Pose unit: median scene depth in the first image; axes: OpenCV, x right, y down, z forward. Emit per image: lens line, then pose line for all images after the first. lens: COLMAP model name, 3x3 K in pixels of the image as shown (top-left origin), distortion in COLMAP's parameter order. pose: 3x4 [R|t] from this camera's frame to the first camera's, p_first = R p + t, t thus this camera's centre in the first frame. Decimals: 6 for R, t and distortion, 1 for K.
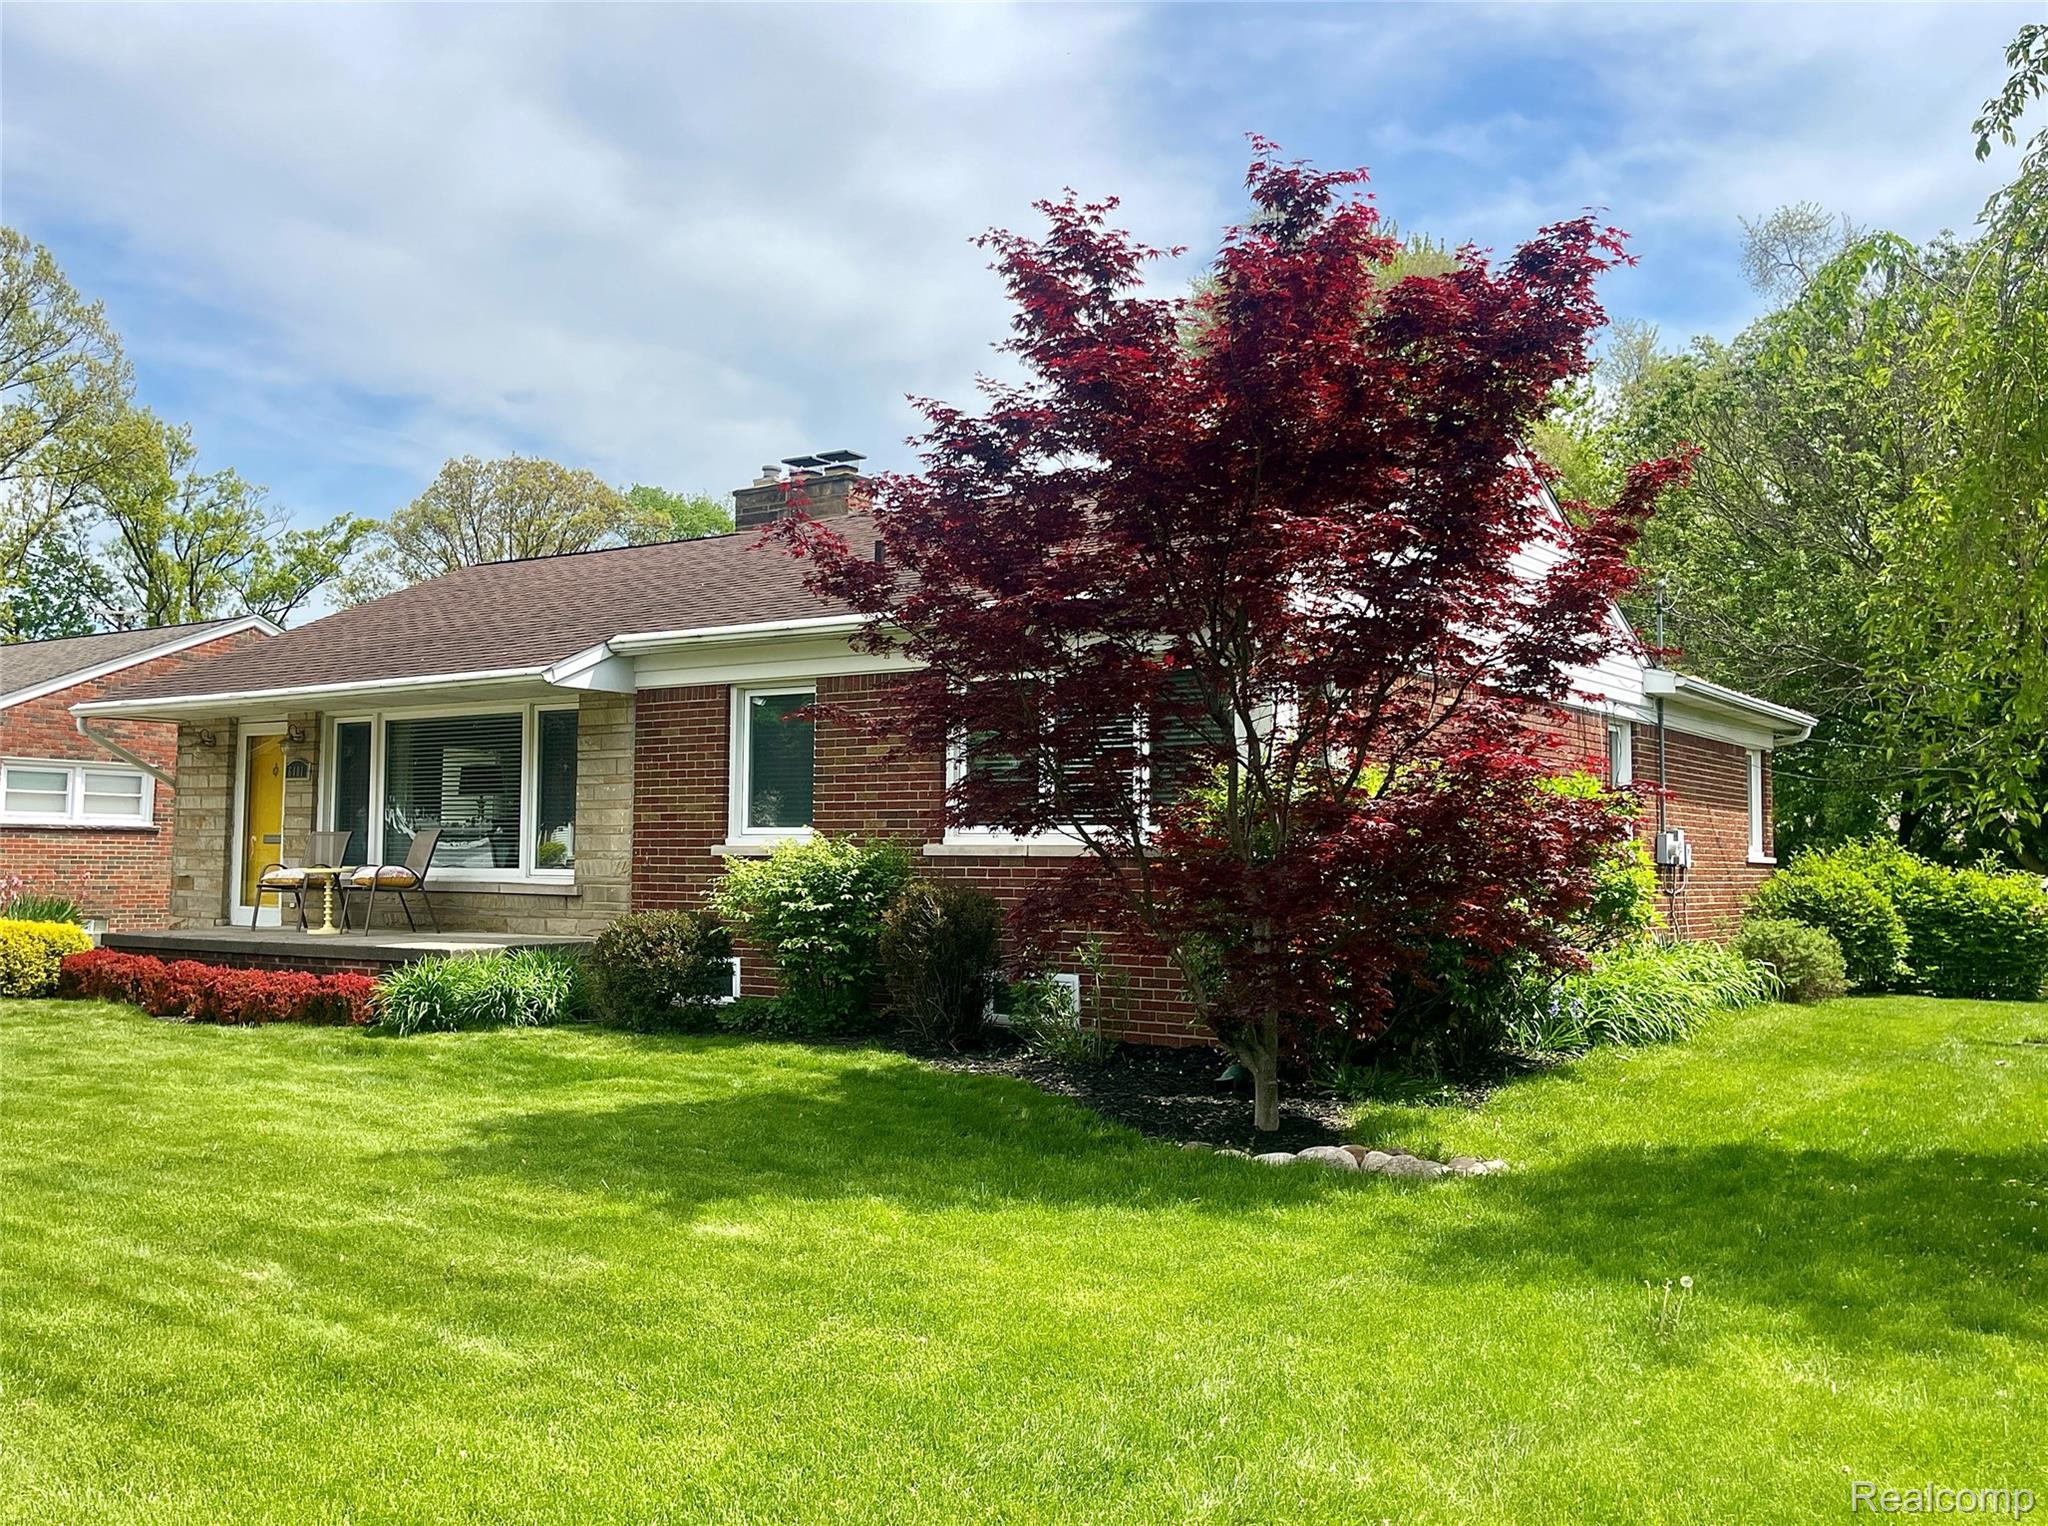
lens RADIAL K [[1881.5, 0, 1024.0], [0, 1881.5, 763.0], [0, 0, 1]] dist [0.002072, -0.002508]
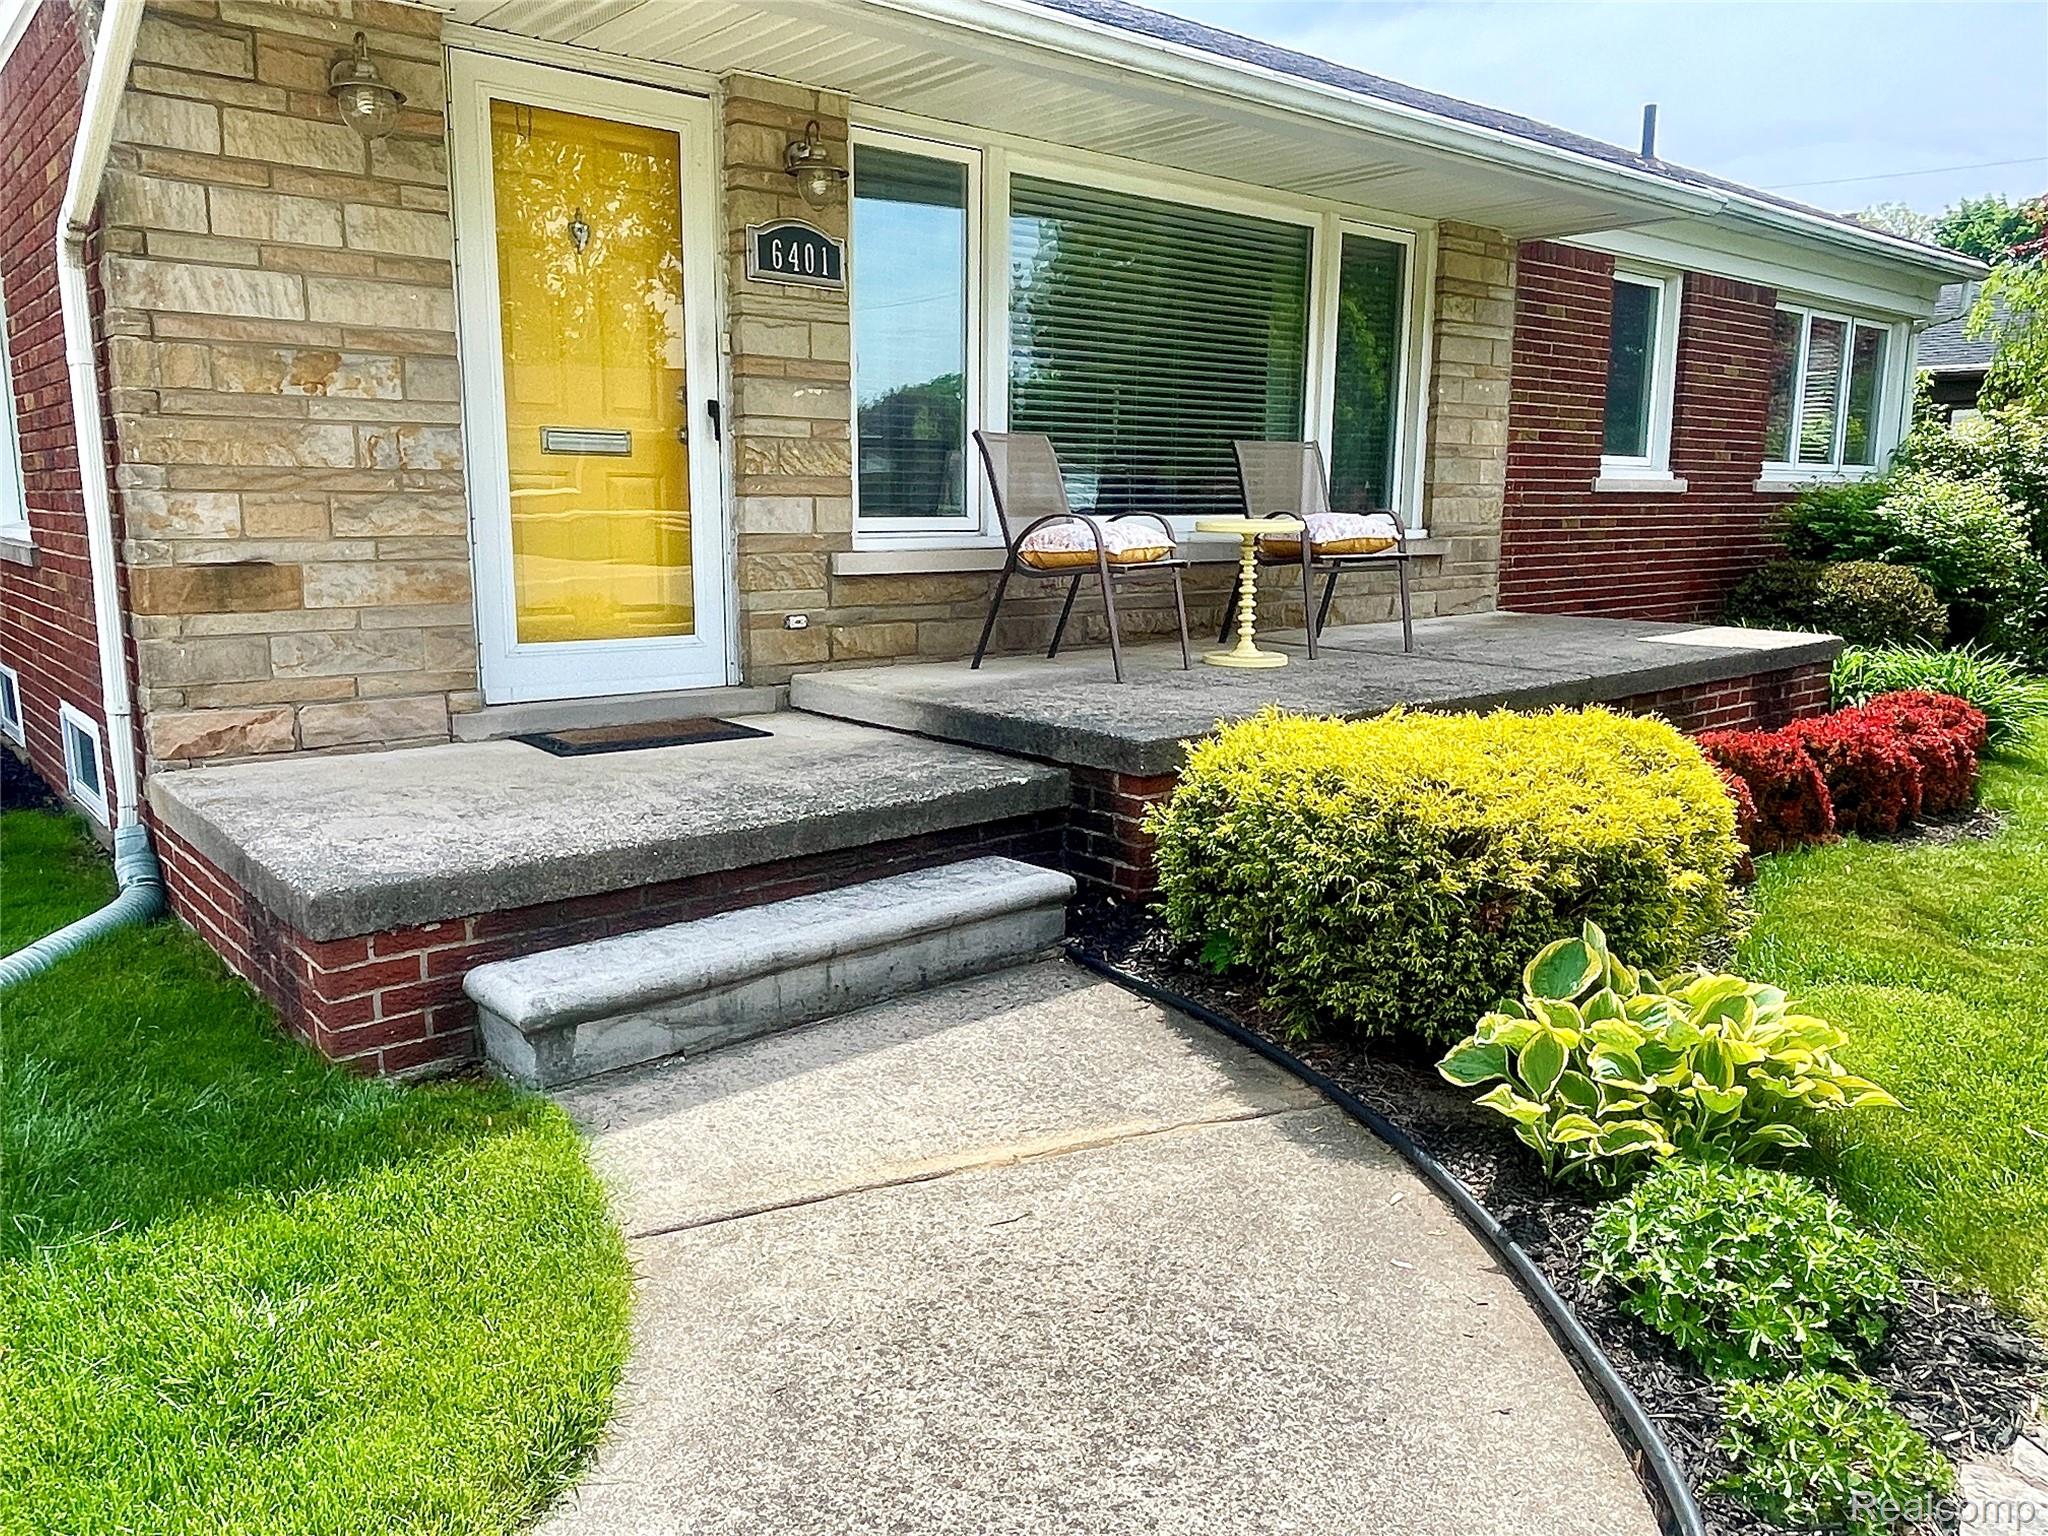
lens RADIAL K [[1479.8, 0, 1005.9], [0, 1479.8, 768.7], [0, 0, 1]] dist [0.038853, -0.074261]
pose [[0.258771, -0.180884, 0.948851, -0.748570], [-0.053693, 0.978098, 0.201102, 0.046561], [-0.964445, -0.102986, 0.243391, 0.985127]]
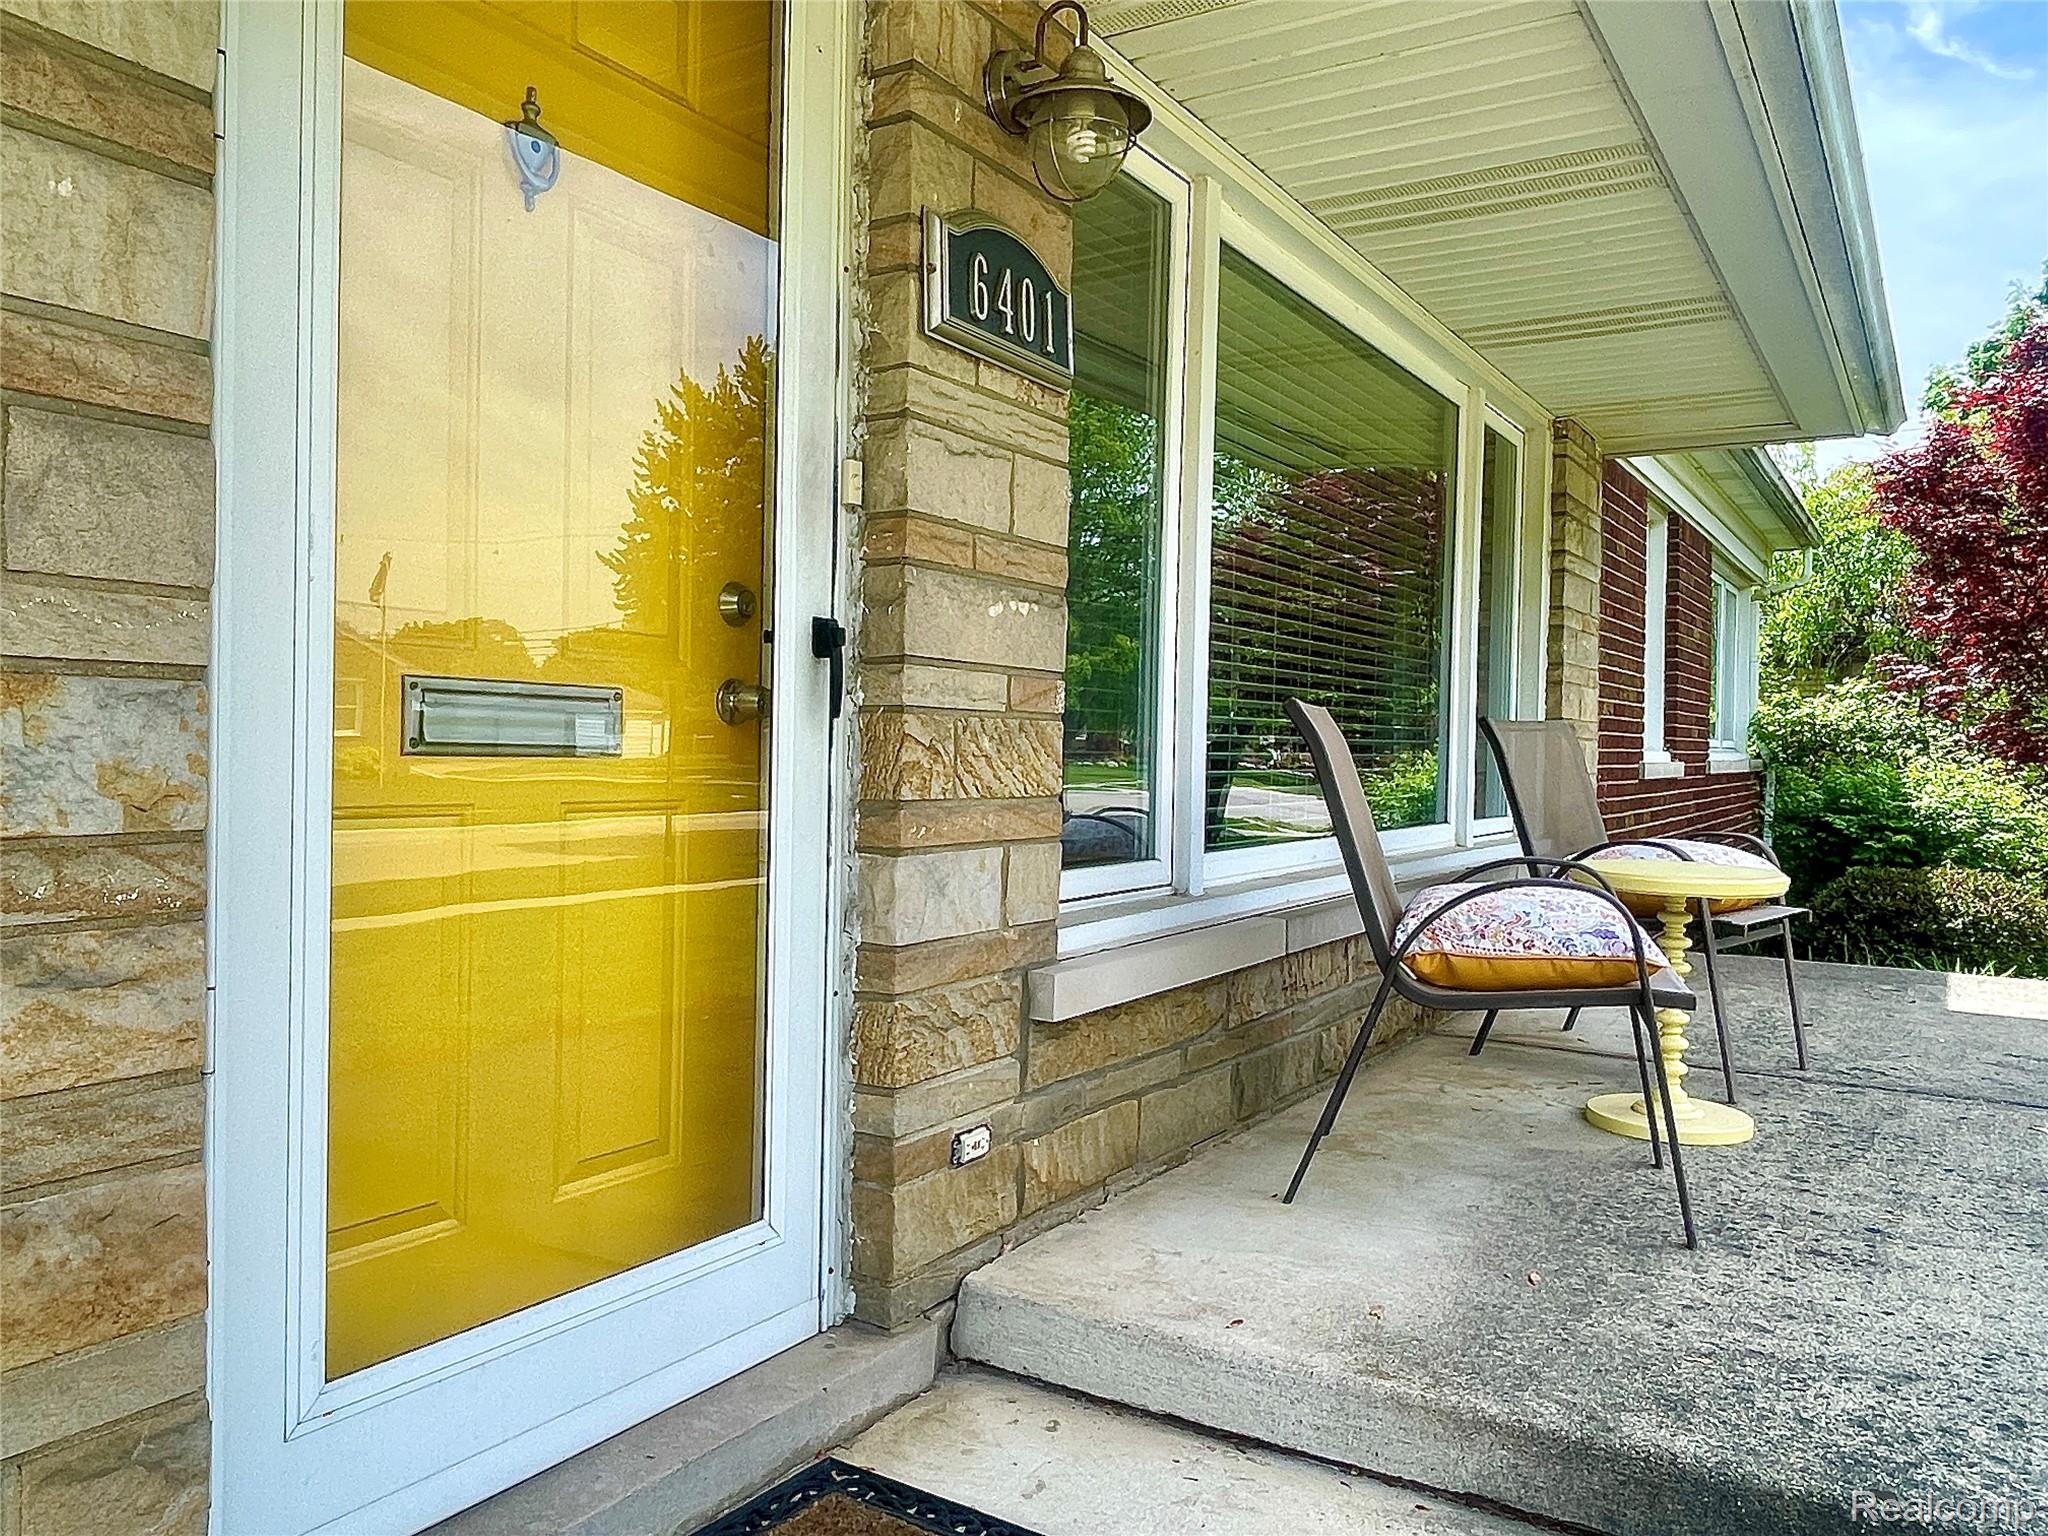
lens RADIAL K [[1514.3, 0, 1024.0], [0, 1514.3, 768.0], [0, 0, 1]] dist [0.054872, -0.084169]
pose [[-0.060622, -0.025016, 0.997847, -0.576996], [-0.070992, 0.997262, 0.020688, 0.045524], [-0.995633, -0.069585, -0.062232, 1.123279]]
